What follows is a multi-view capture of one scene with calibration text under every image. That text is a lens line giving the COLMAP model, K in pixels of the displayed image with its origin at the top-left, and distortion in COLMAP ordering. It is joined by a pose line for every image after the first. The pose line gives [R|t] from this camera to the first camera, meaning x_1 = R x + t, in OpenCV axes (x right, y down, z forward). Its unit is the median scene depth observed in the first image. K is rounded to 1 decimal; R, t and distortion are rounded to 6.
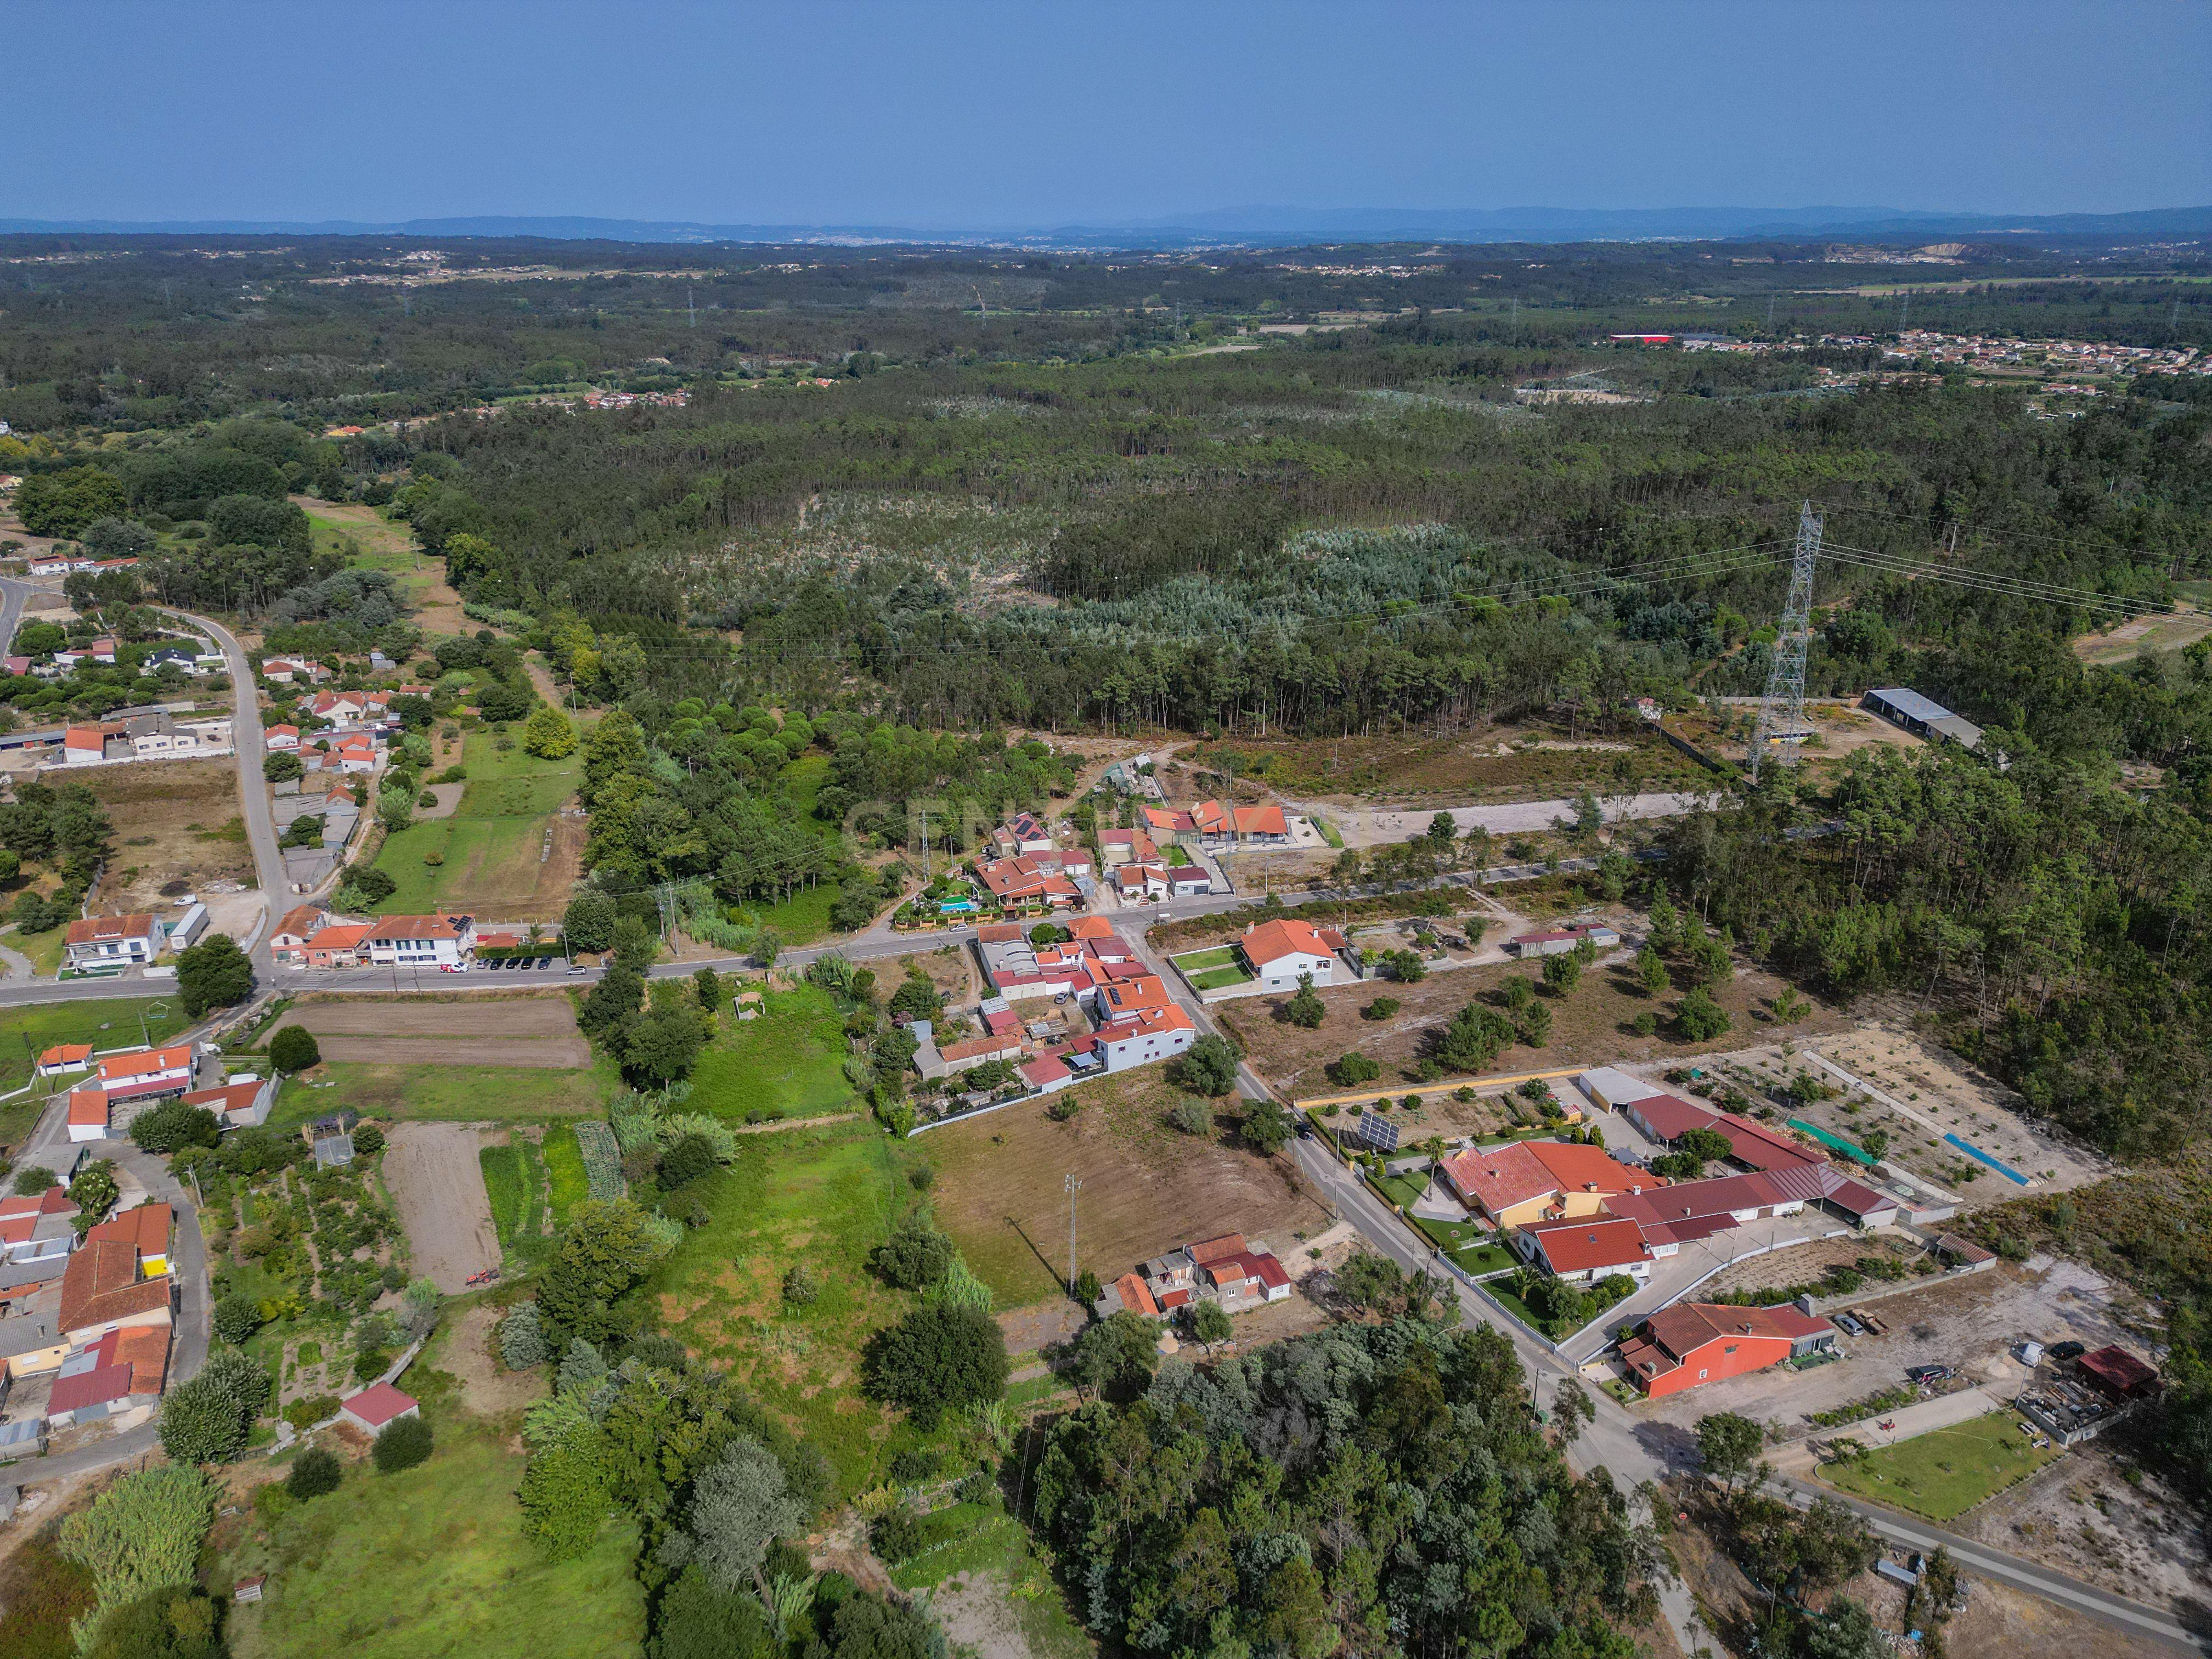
lens RADIAL K [[1545.3, 0, 1097.5], [0, 1545.3, 834.5], [0, 0, 1]] dist [0.067878, -0.058328]
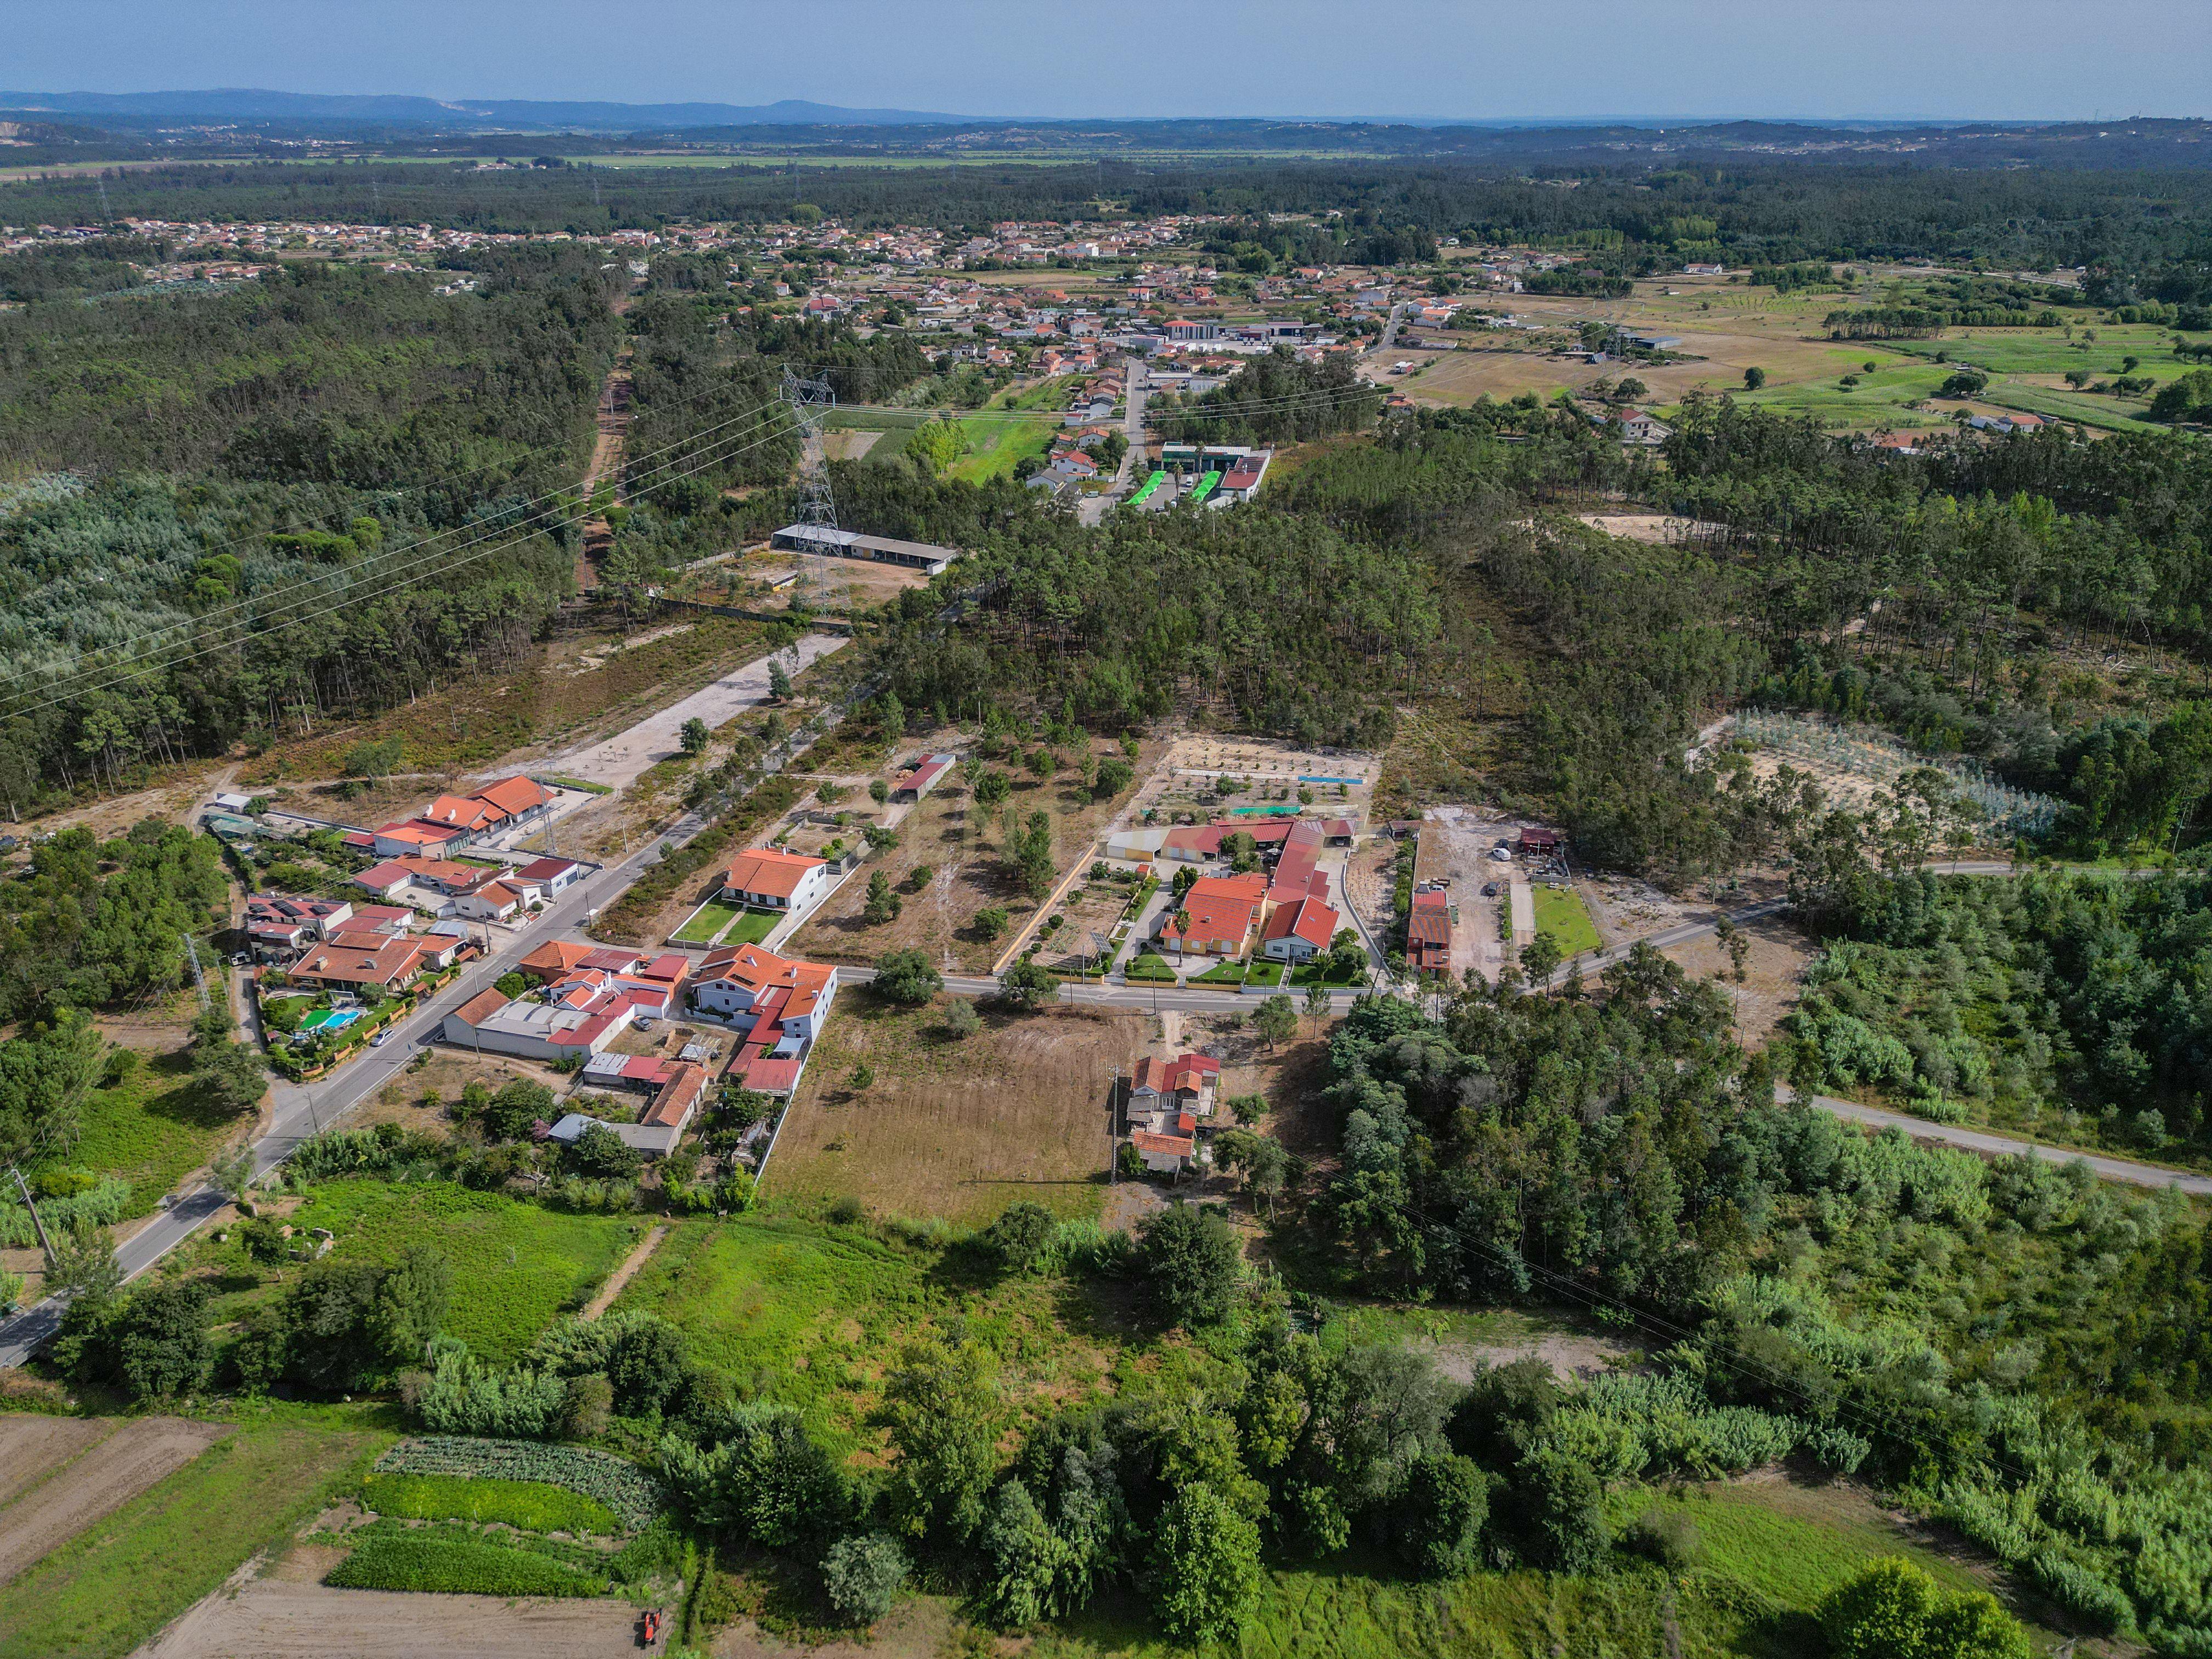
lens RADIAL K [[1545.3, 0, 1107.8], [0, 1545.3, 837.2], [0, 0, 1]] dist [0.067878, -0.058328]
pose [[0.489341, -0.360544, 0.794074, -0.670949], [0.307447, 0.923400, 0.229802, -0.133697], [-0.816101, 0.131684, 0.562706, 0.355458]]
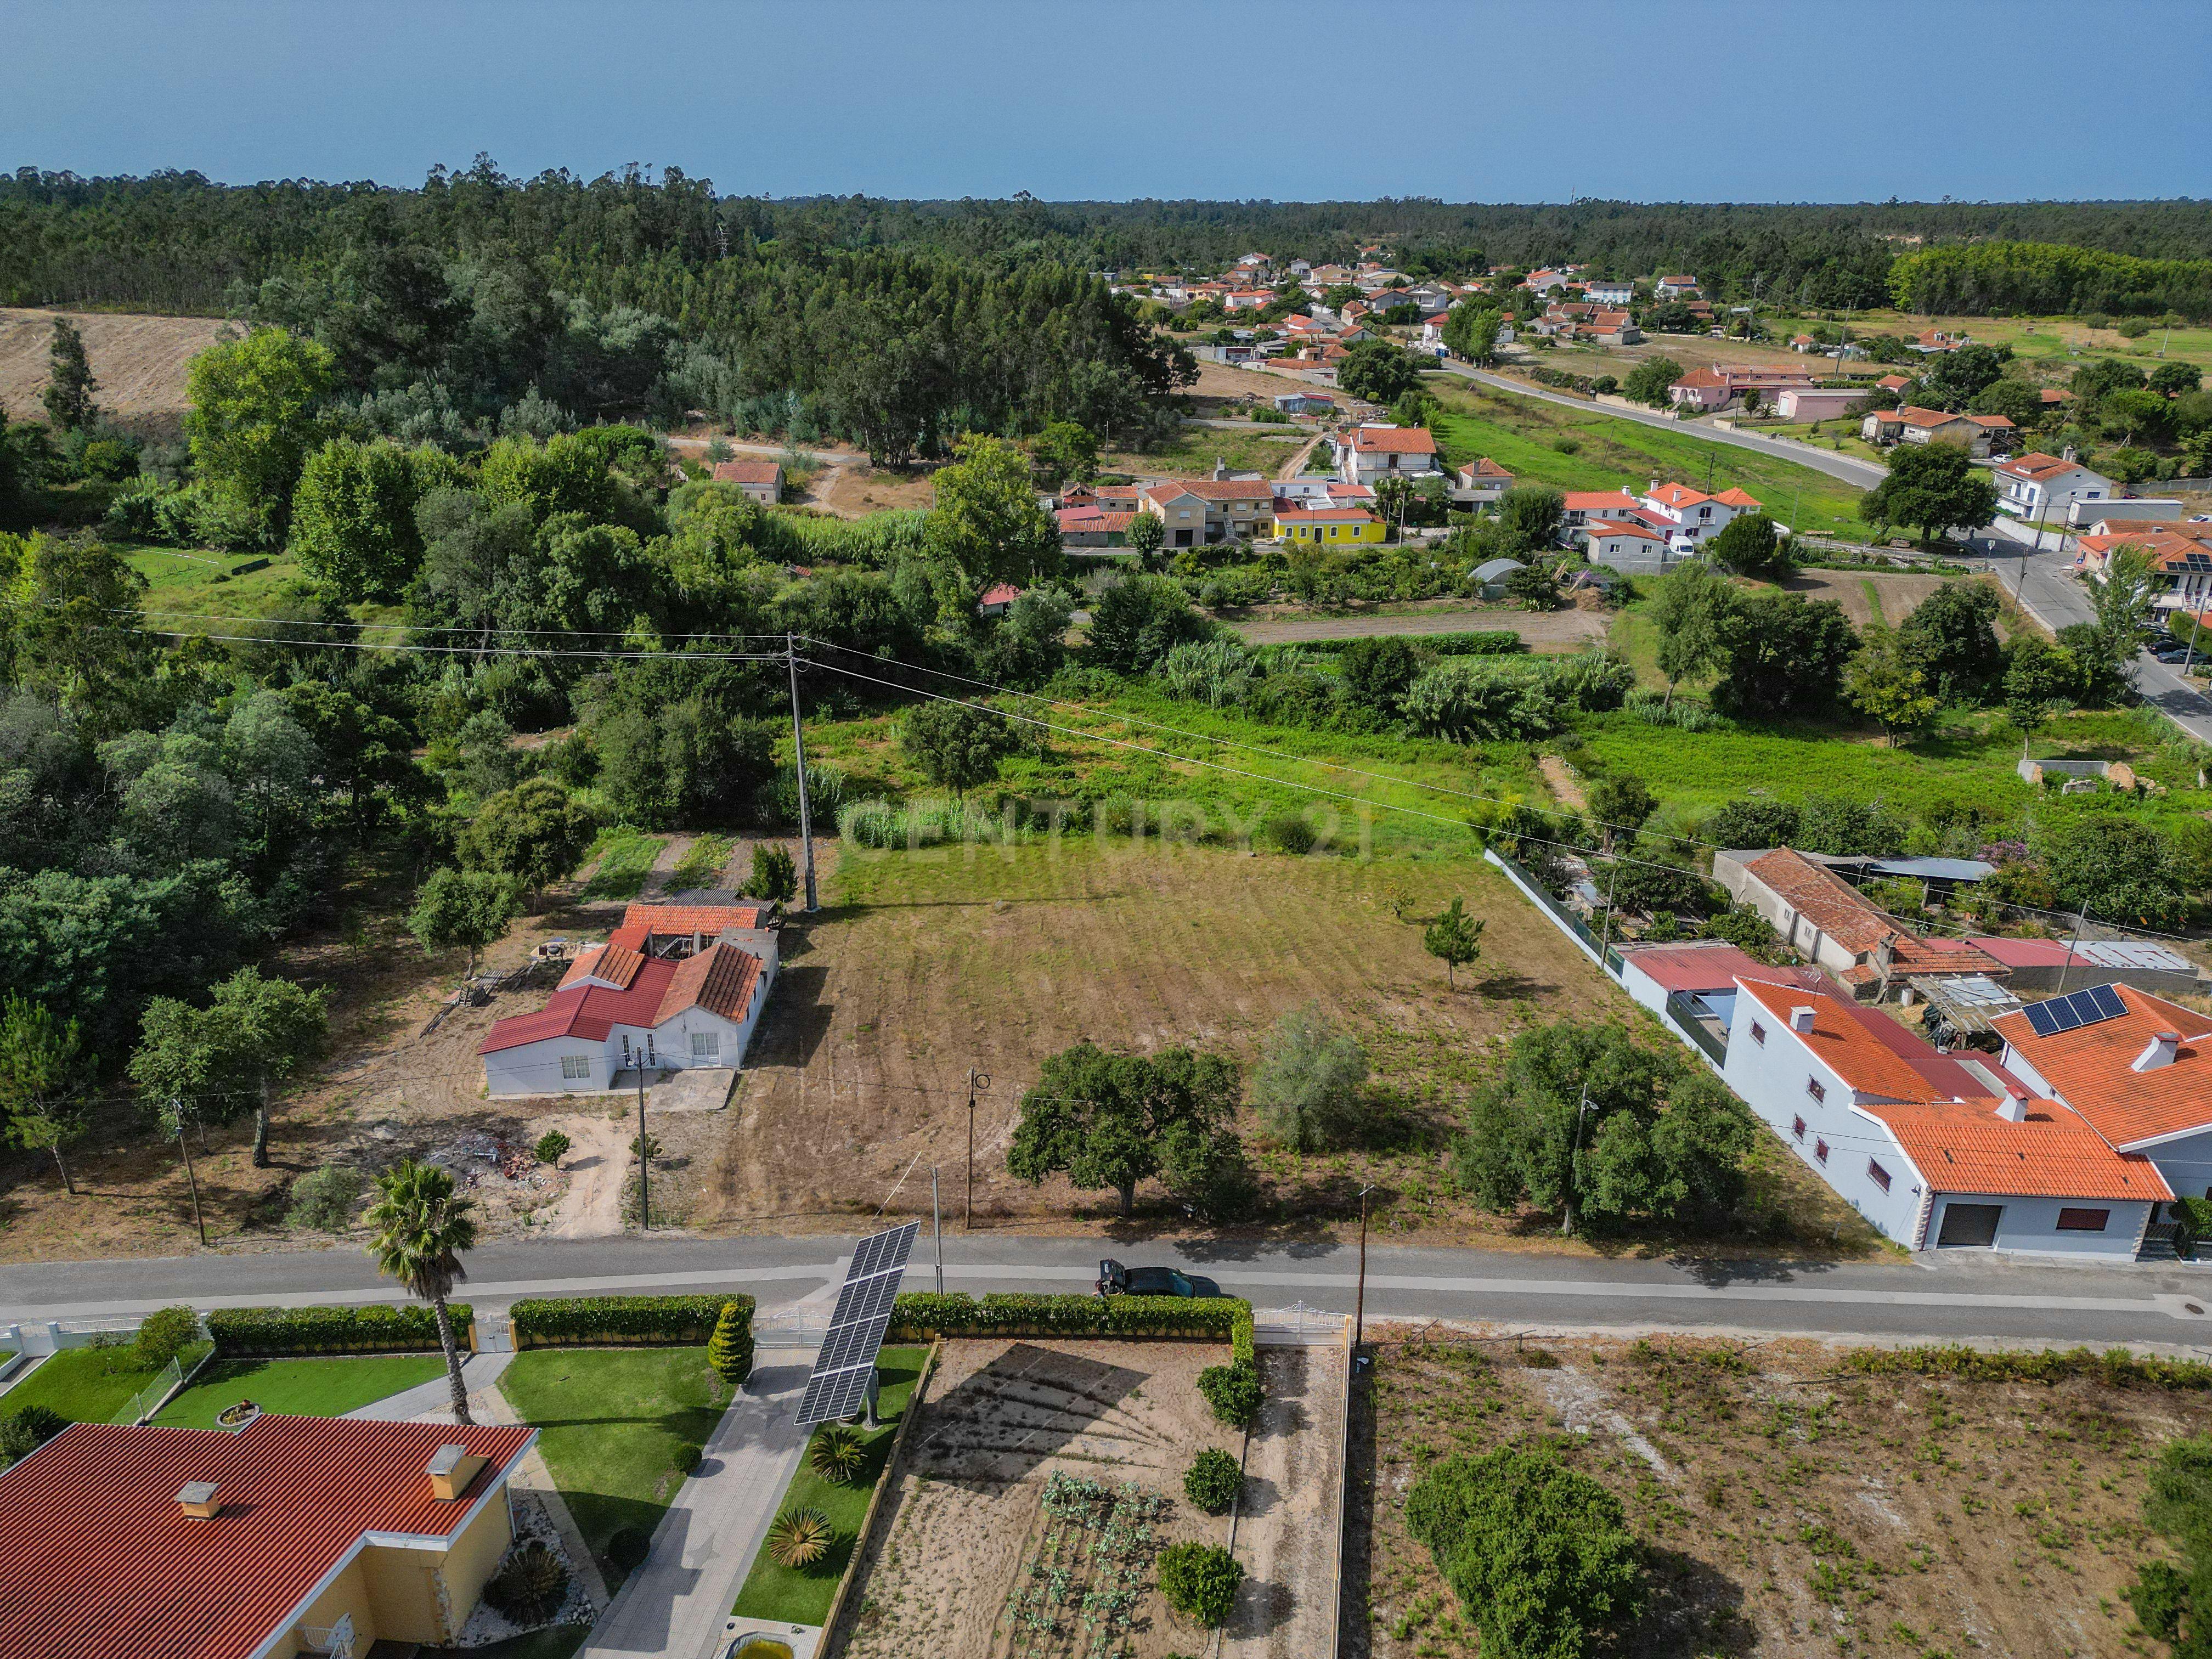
lens RADIAL K [[1545.3, 0, 1096.3], [0, 1545.3, 842.5], [0, 0, 1]] dist [0.067878, -0.058328]
pose [[-0.330598, 0.355869, -0.874107, 0.341087], [-0.344010, 0.817025, 0.462739, 0.016754], [0.878841, 0.453682, -0.147684, 1.024915]]
